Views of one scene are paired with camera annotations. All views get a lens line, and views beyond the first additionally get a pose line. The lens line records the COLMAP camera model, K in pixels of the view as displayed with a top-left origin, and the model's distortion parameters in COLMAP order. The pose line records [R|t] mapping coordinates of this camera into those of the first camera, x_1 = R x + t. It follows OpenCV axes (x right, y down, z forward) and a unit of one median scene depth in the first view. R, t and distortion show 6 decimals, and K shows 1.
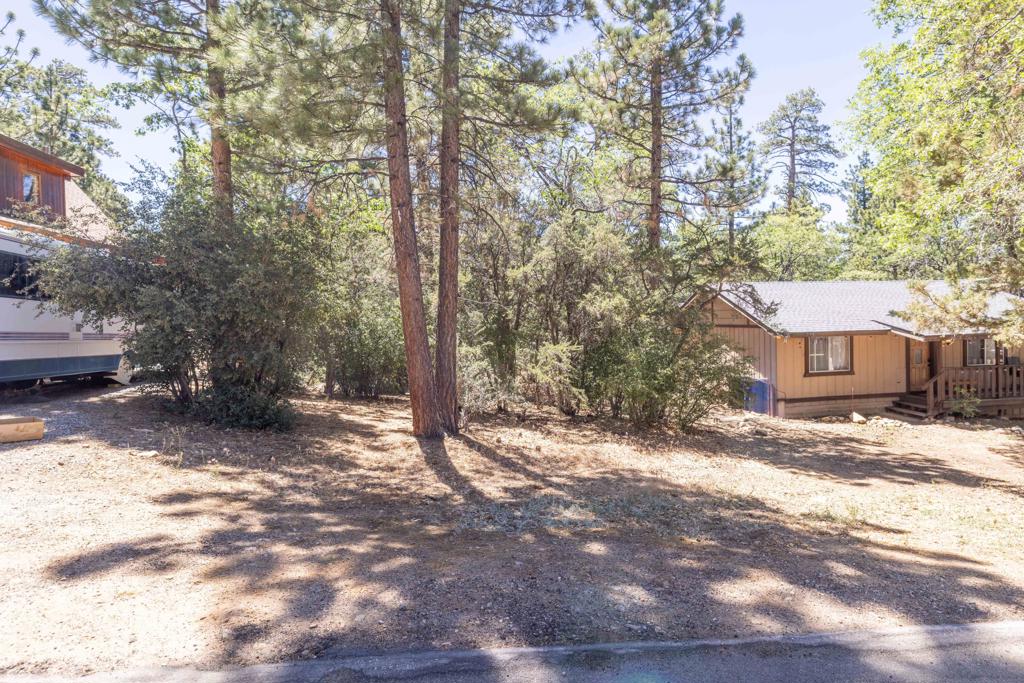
lens RADIAL K [[497.9, 0, 529.2], [0, 497.9, 343.4], [0, 0, 1]] dist [-0.000972, 0.000028]
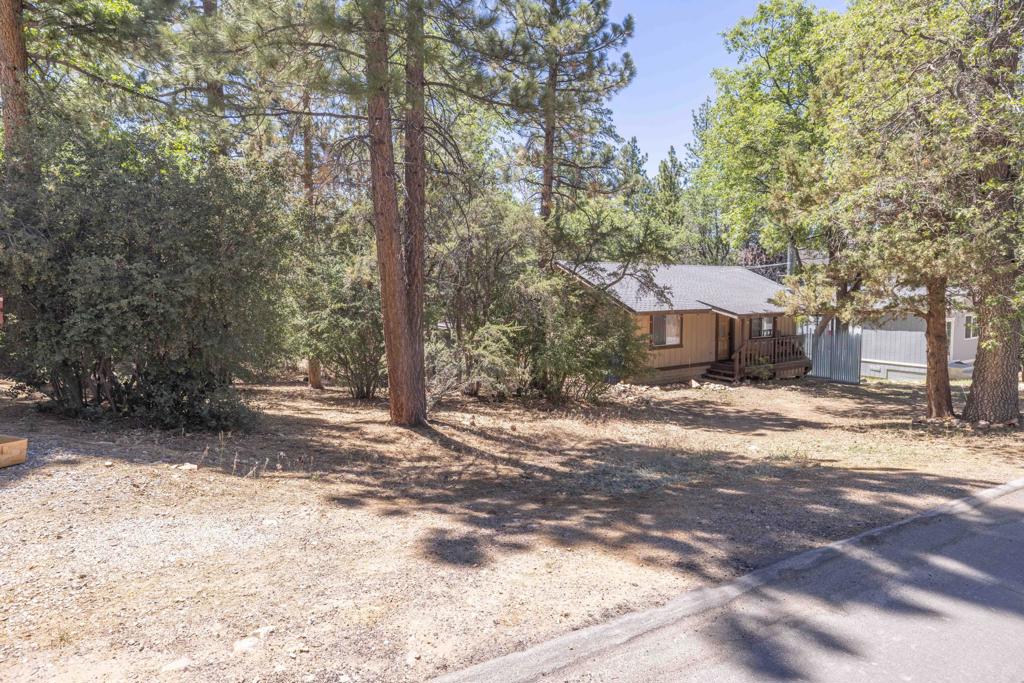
lens RADIAL K [[555.1, 0, 512.0], [0, 555.1, 341.5], [0, 0, 1]] dist [-0.002673, -0.000493]
pose [[0.913966, -0.018356, 0.405376, -0.360287], [-0.000079, 0.998968, 0.045415, -0.014560], [-0.405792, -0.041540, 0.913021, -0.023046]]
